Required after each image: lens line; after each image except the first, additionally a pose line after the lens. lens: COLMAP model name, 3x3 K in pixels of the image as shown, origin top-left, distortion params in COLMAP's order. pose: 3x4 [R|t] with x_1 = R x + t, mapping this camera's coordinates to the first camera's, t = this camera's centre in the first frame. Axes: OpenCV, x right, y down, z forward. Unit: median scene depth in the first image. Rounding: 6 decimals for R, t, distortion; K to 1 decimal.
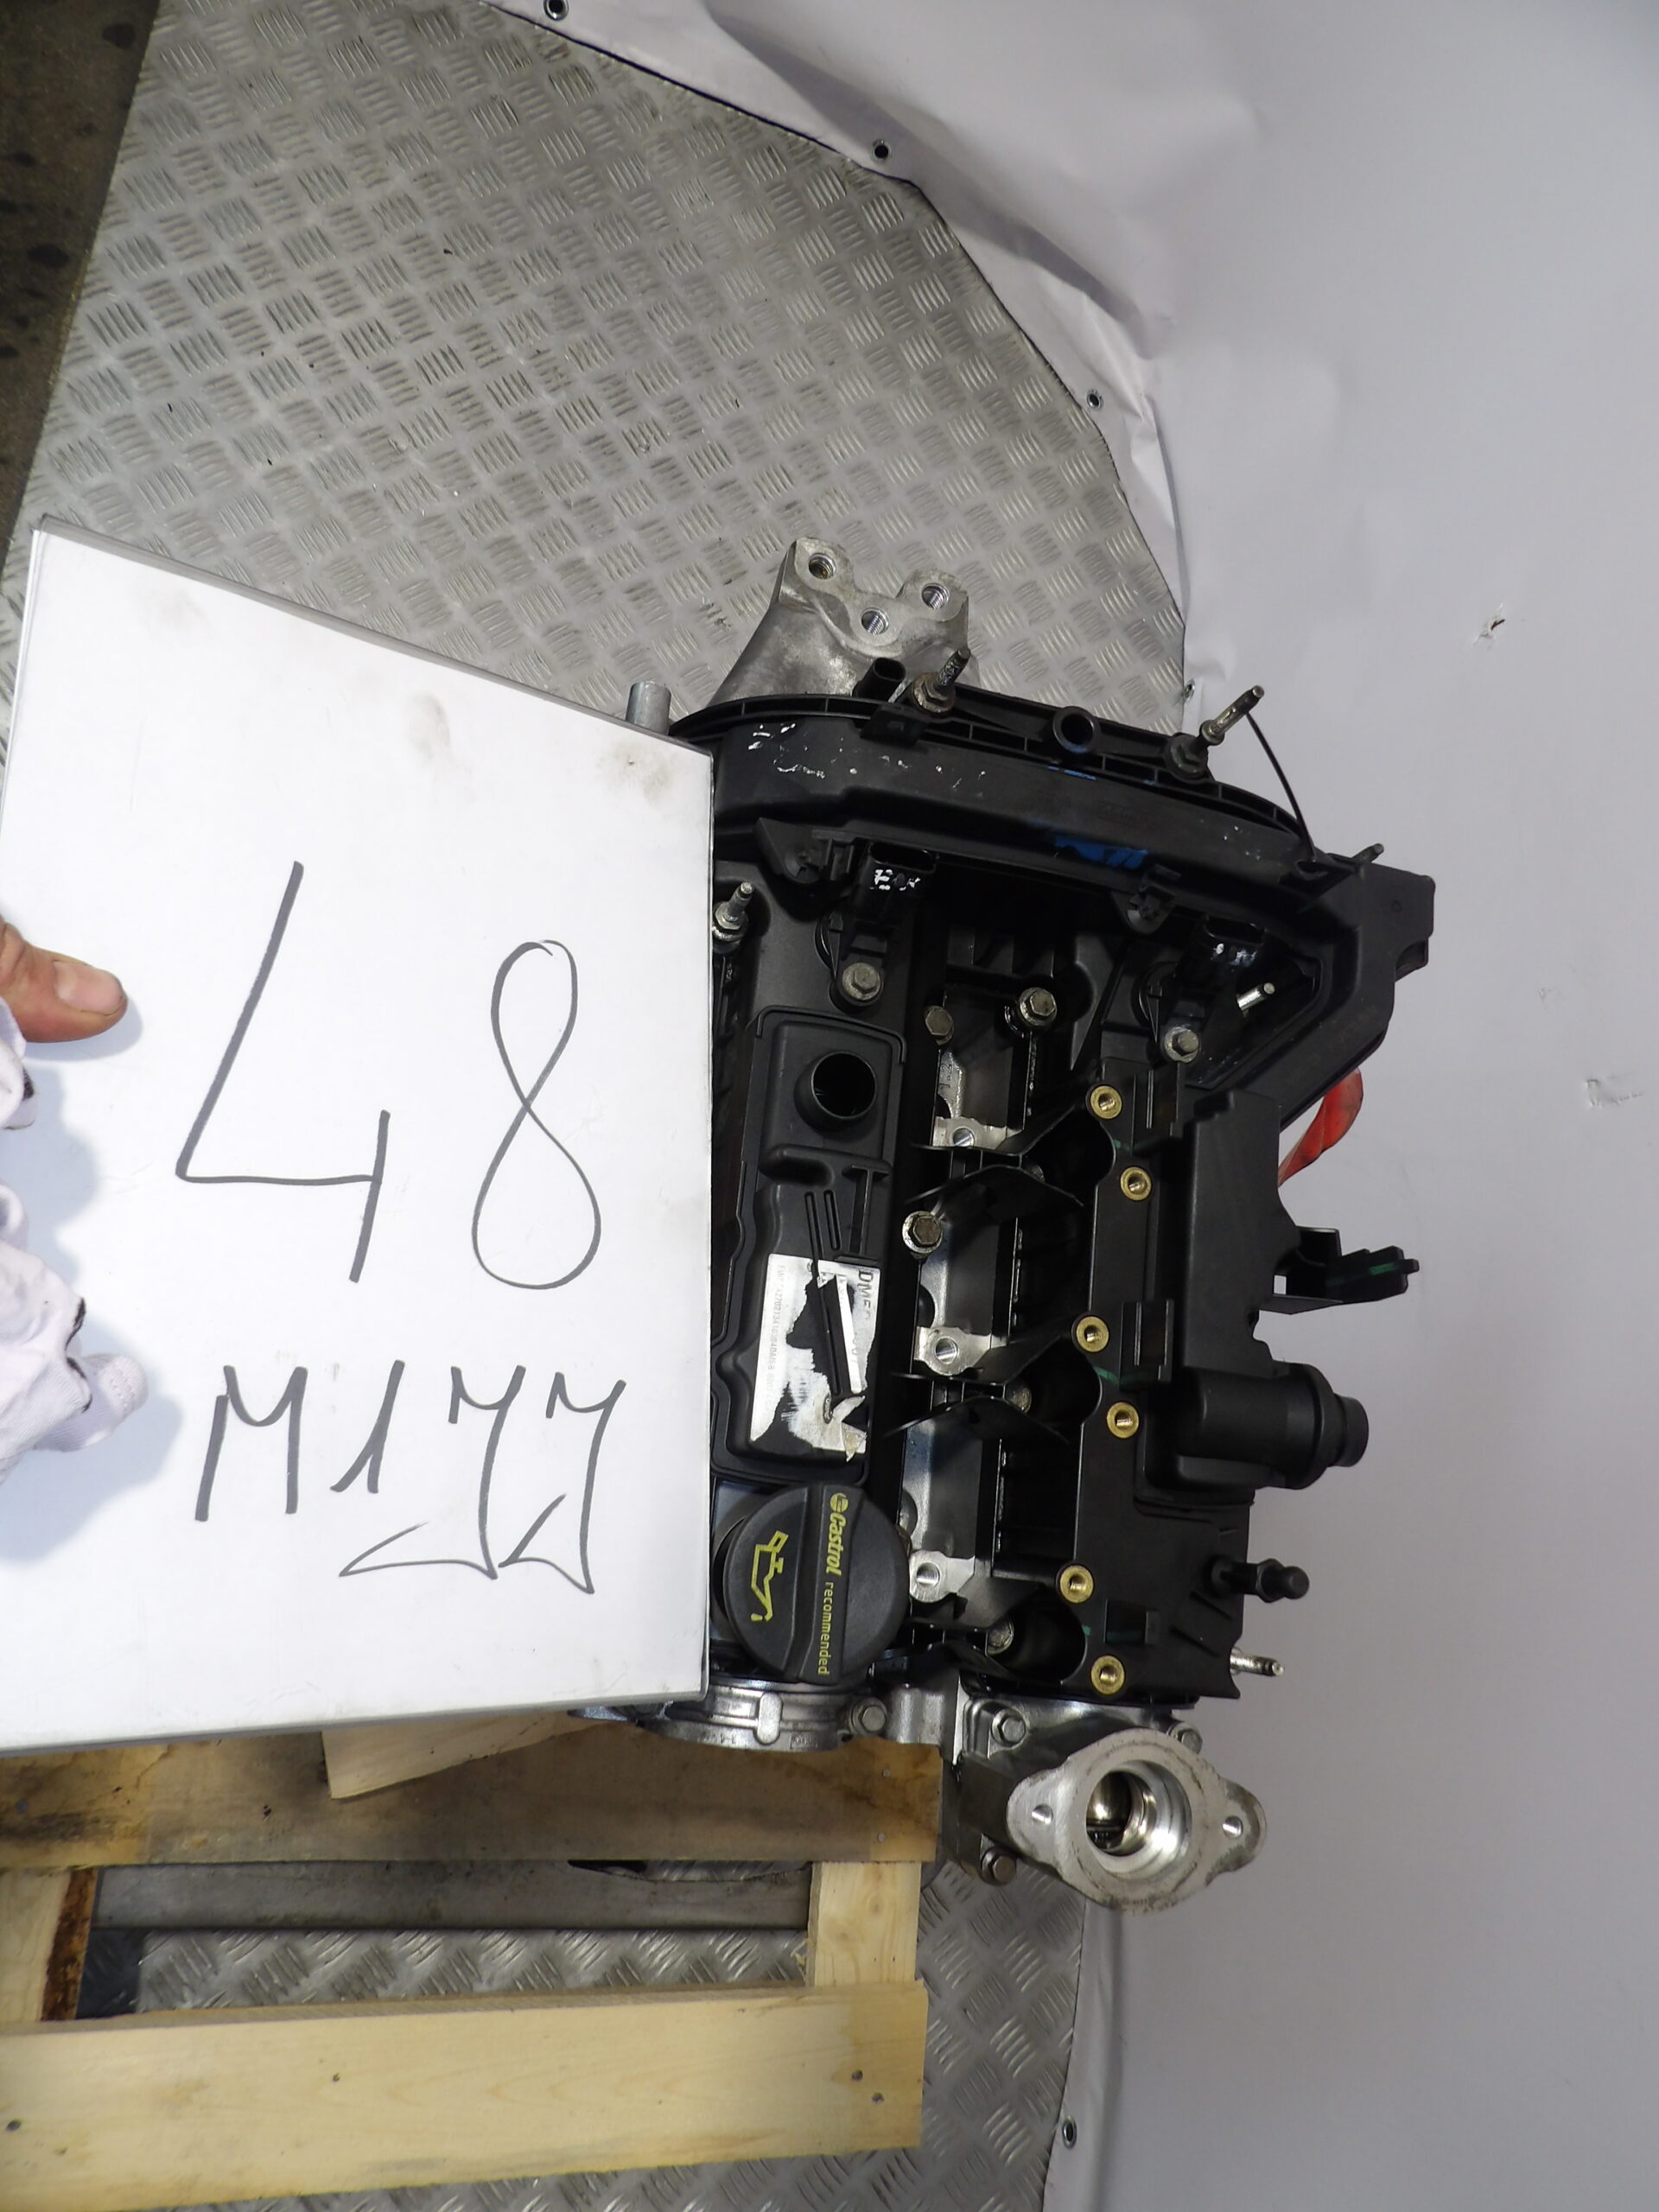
lens RADIAL K [[1610.1, 0, 811.9], [0, 1610.1, 1110.0], [0, 0, 1]] dist [-0.000571, -0.002738]
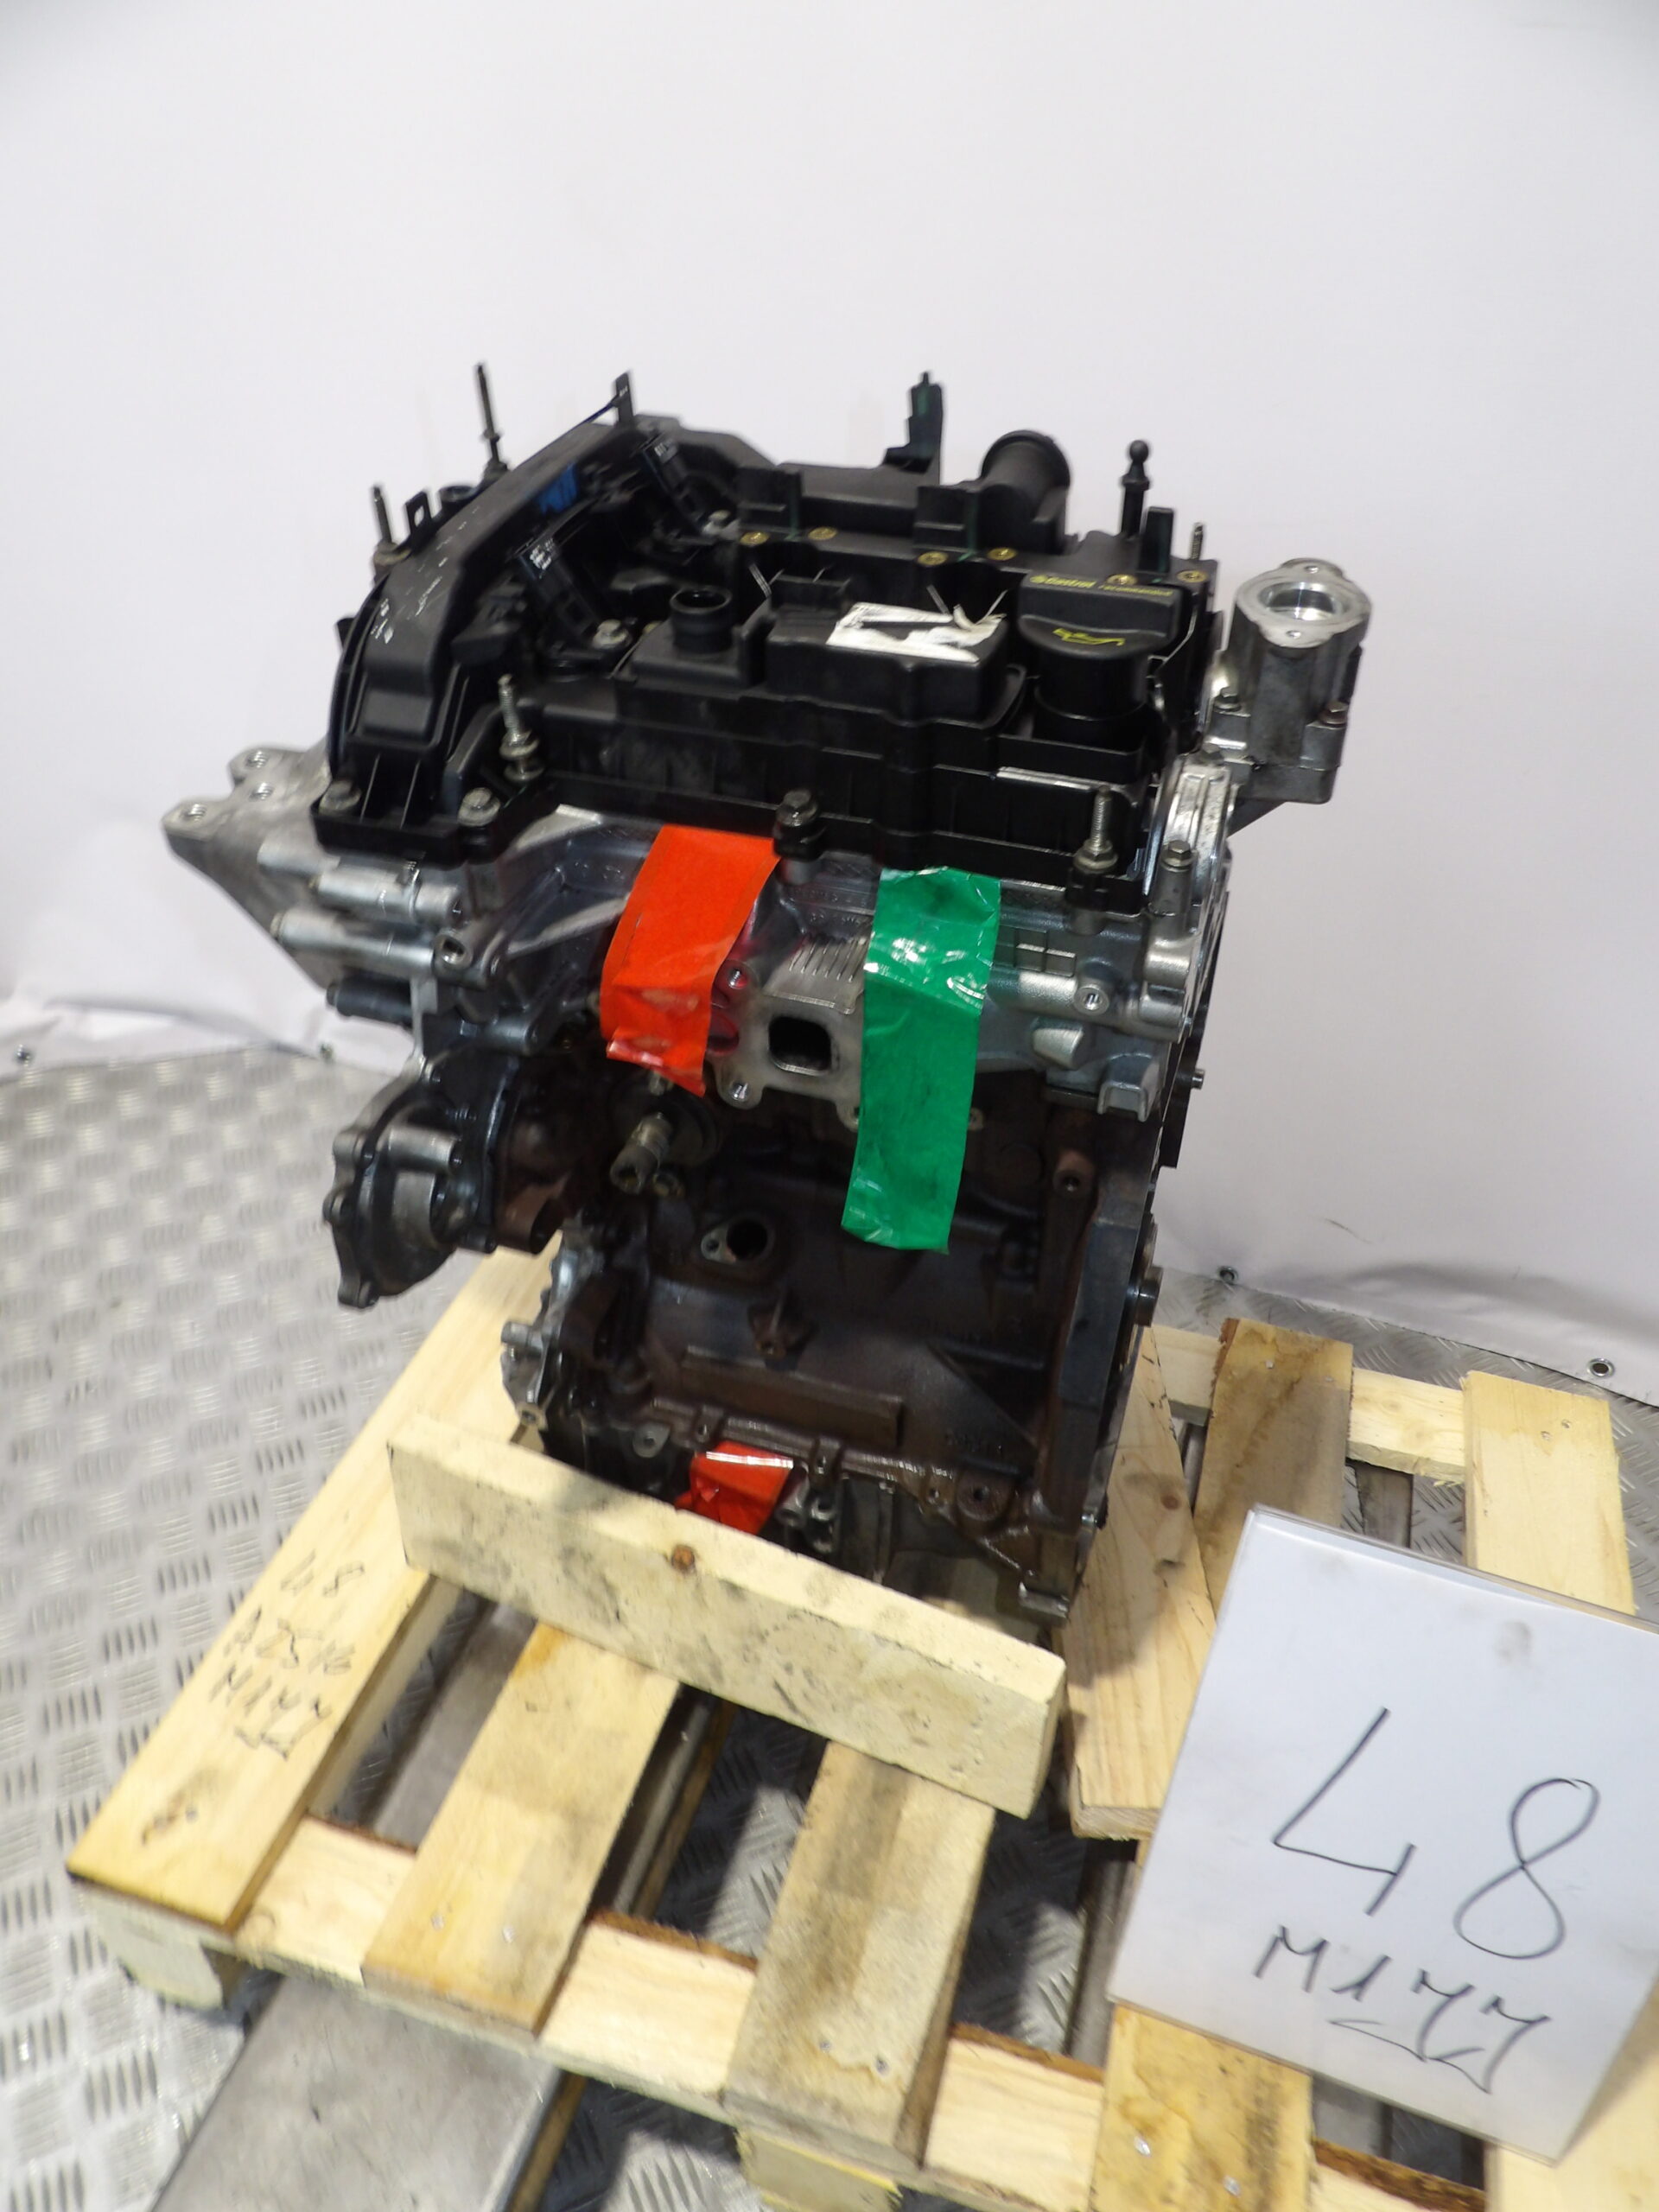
lens RADIAL K [[1610.1, 0, 811.9], [0, 1610.1, 1110.0], [0, 0, 1]] dist [-0.000571, -0.002738]
pose [[0.210758, -0.836573, 0.505694, -0.482632], [0.966845, 0.254700, 0.018399, 0.075888], [-0.144193, 0.485050, 0.862517, 0.073522]]
